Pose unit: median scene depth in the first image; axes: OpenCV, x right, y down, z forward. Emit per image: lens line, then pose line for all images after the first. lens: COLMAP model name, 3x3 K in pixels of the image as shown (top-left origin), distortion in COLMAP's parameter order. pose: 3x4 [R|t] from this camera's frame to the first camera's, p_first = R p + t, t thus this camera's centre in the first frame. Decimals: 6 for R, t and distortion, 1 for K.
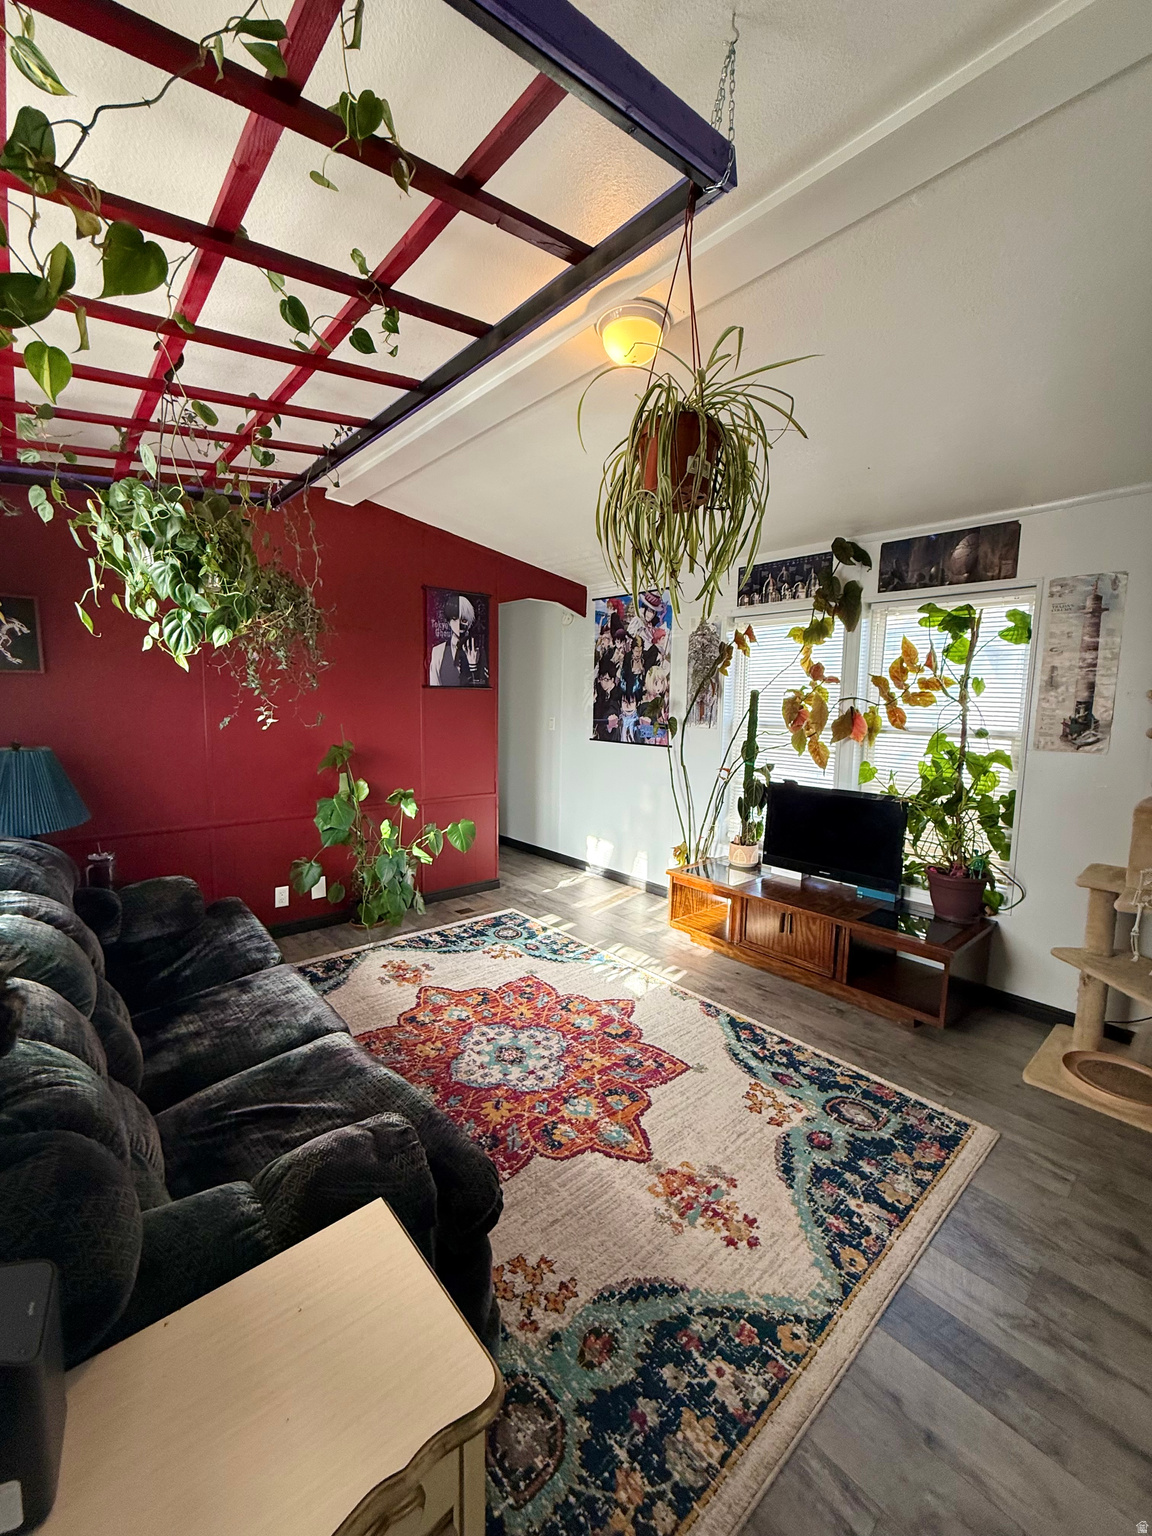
lens RADIAL K [[612.1, 0, 569.4], [0, 612.1, 765.8], [0, 0, 1]] dist [-0.000272, -0.000078]
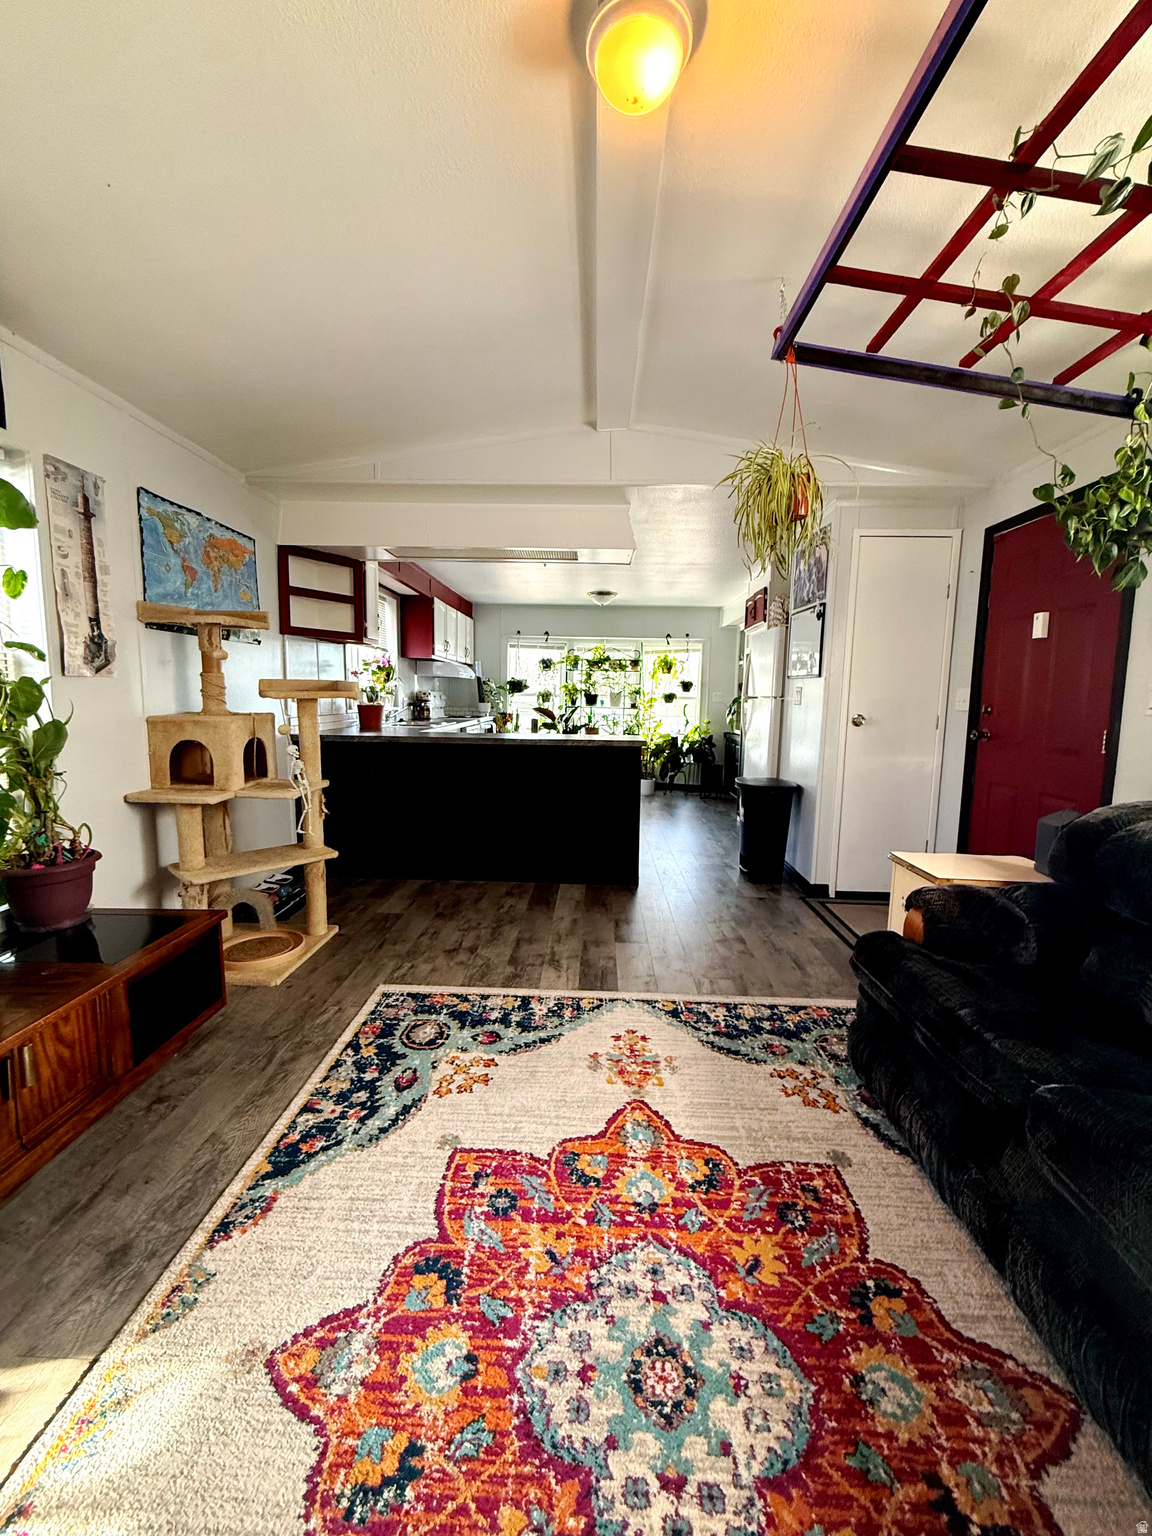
lens RADIAL K [[612.1, 0, 581.5], [0, 612.1, 764.1], [0, 0, 1]] dist [-0.000272, -0.000078]
pose [[-0.738423, -0.106939, 0.665804, -0.335128], [0.045575, 0.977173, 0.207497, -0.059184], [-0.672795, 0.183565, -0.716694, 1.430802]]
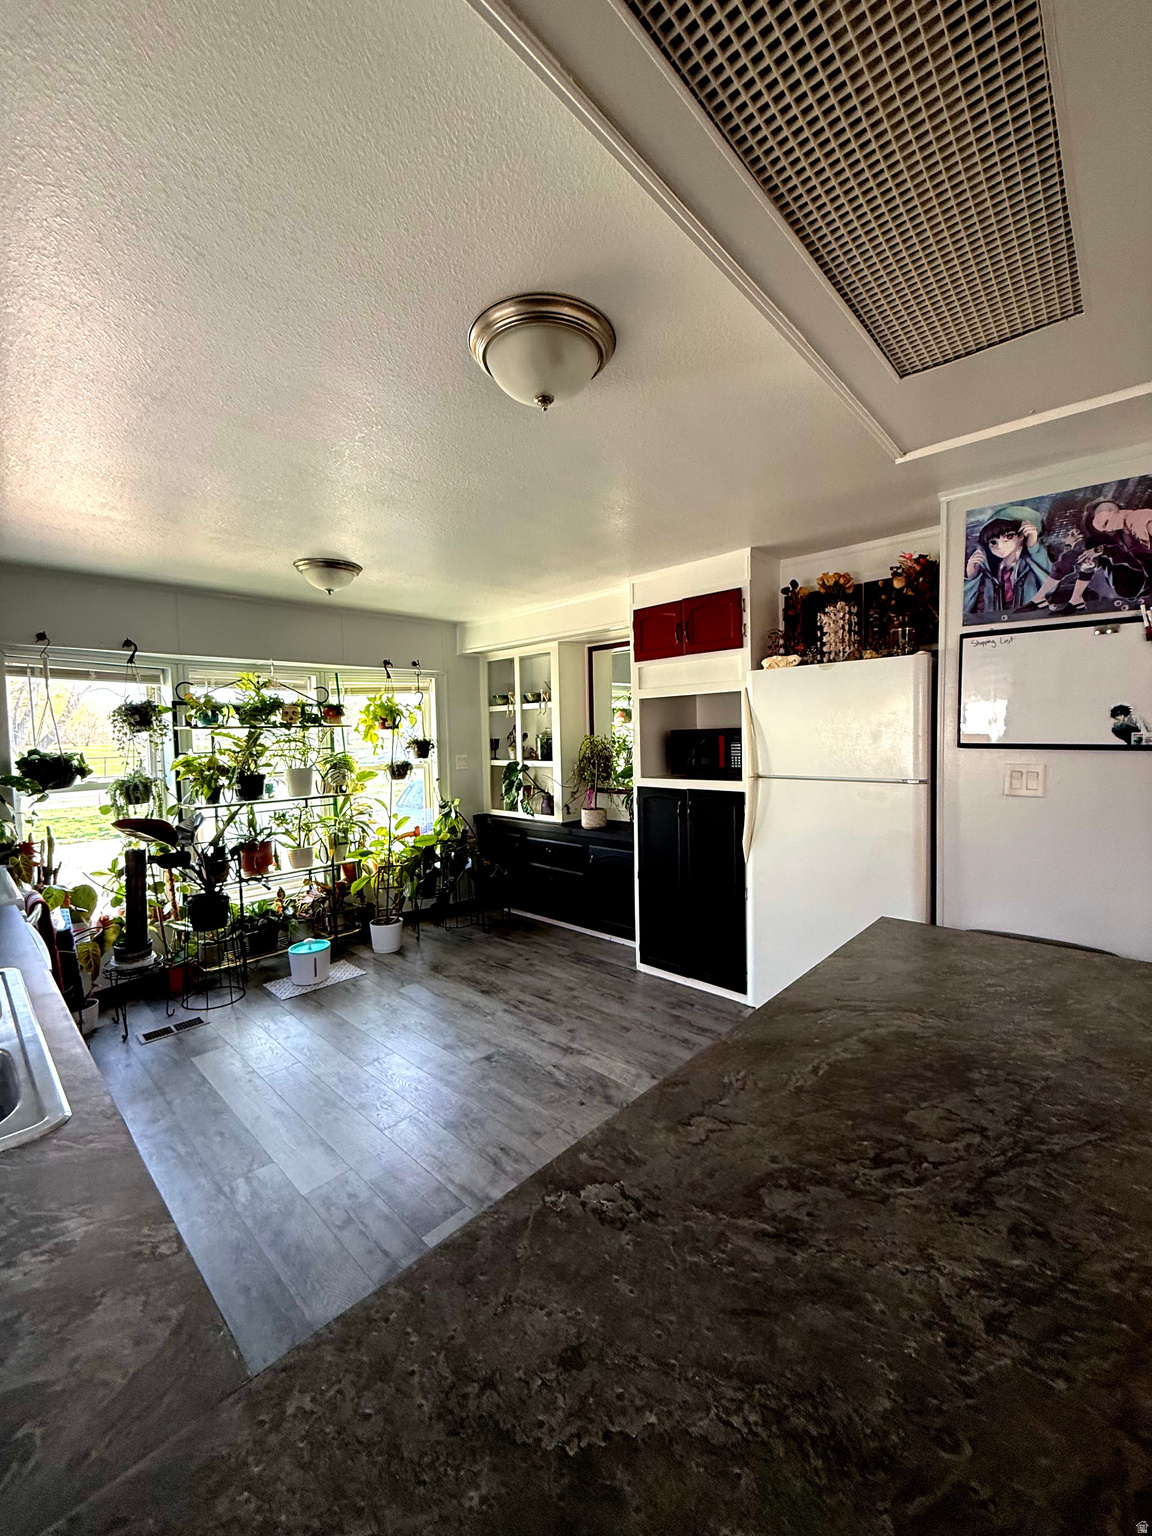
lens RADIAL K [[612.1, 0, 576.1], [0, 612.1, 766.9], [0, 0, 1]] dist [-0.000272, -0.000078]
pose [[-0.994798, 0.010780, -0.101296, 1.309530], [-0.006949, 0.984886, 0.173064, -0.044882], [0.101630, 0.172868, -0.979688, 0.542251]]
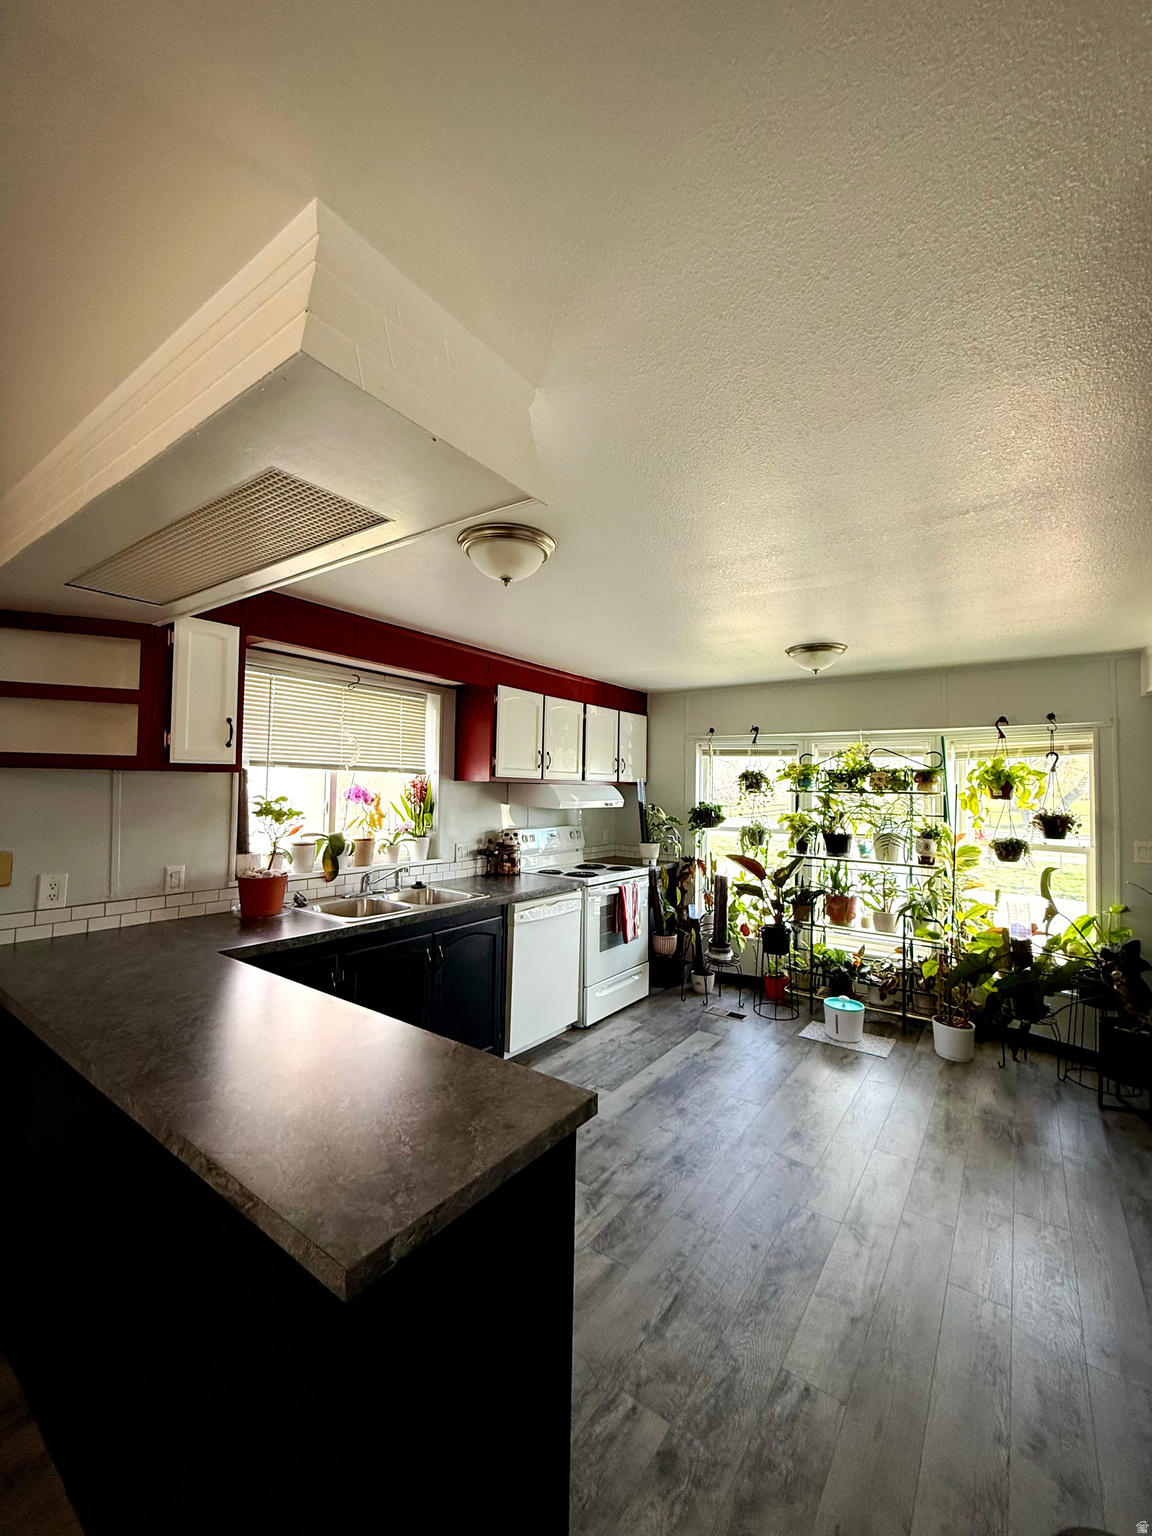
lens RADIAL K [[612.1, 0, 577.1], [0, 612.1, 764.1], [0, 0, 1]] dist [-0.000272, -0.000078]
pose [[-0.229218, 0.014835, 0.973262, 0.332892], [0.089593, 0.995961, 0.005920, -0.022795], [-0.969243, 0.088555, -0.229621, -0.018697]]
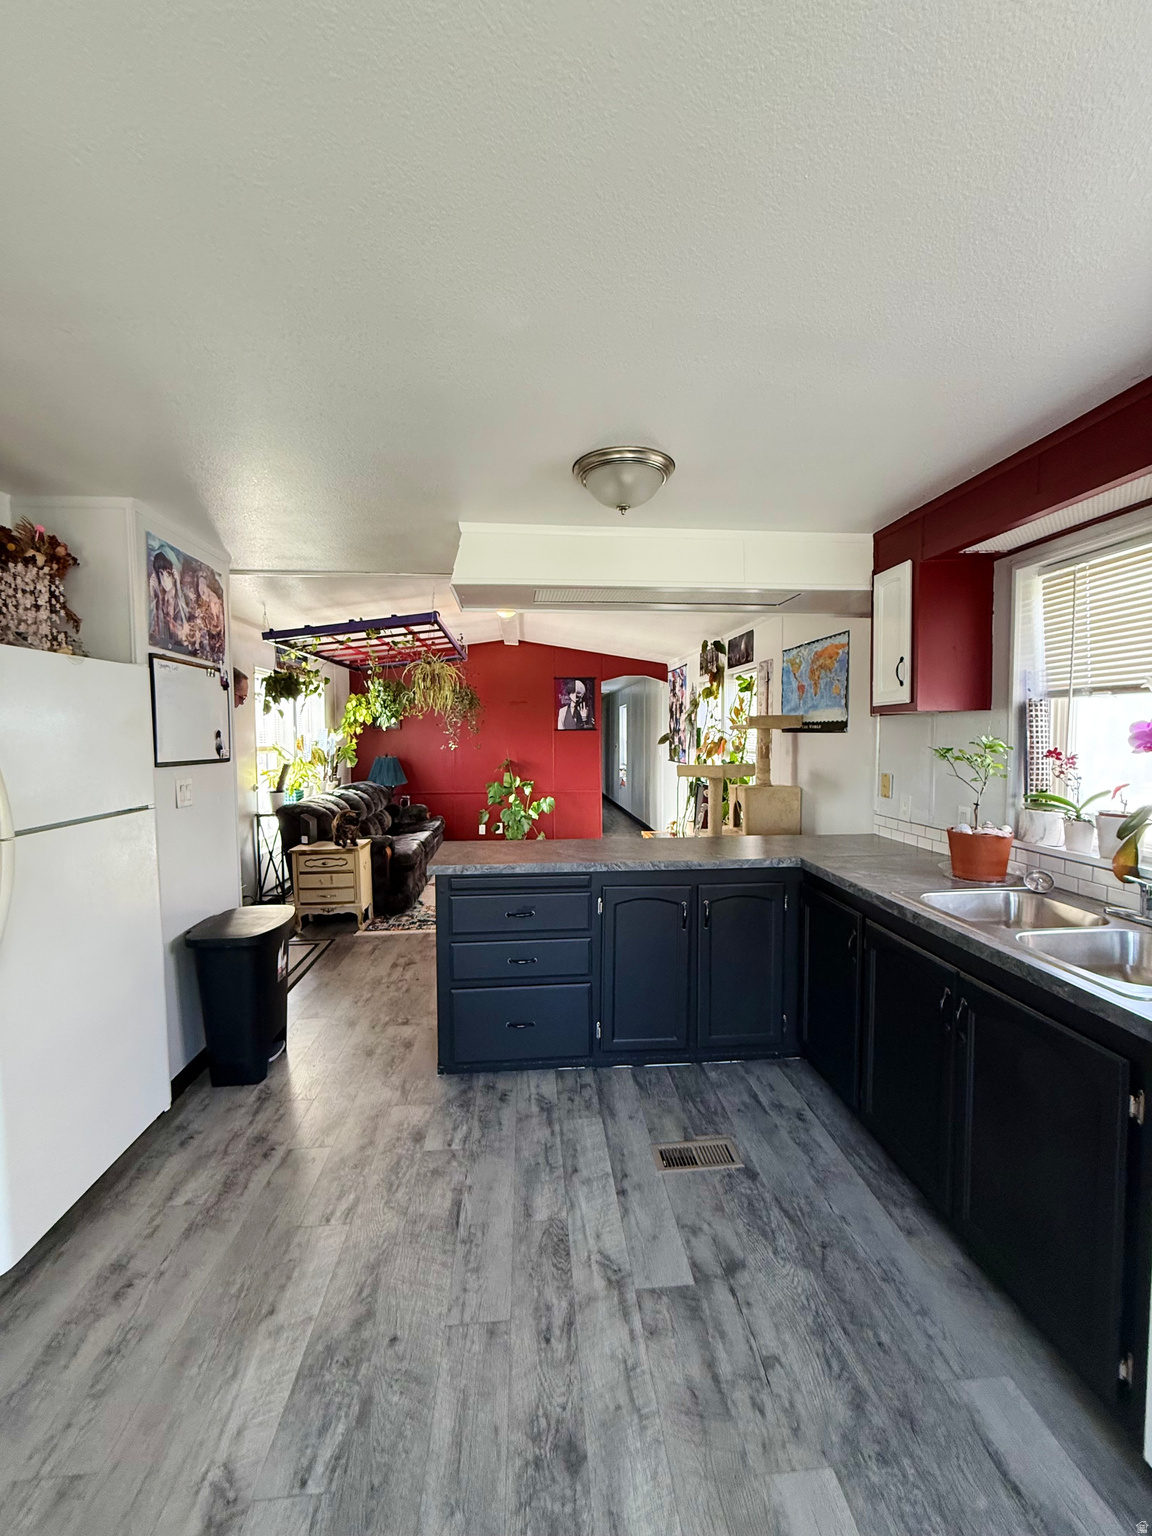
lens RADIAL K [[612.1, 0, 580.6], [0, 612.1, 767.3], [0, 0, 1]] dist [-0.000272, -0.000078]
pose [[0.810834, 0.011420, -0.585165, 1.760728], [-0.044749, 0.998093, -0.042528, 0.118936], [0.583563, 0.060669, 0.809798, -0.906364]]
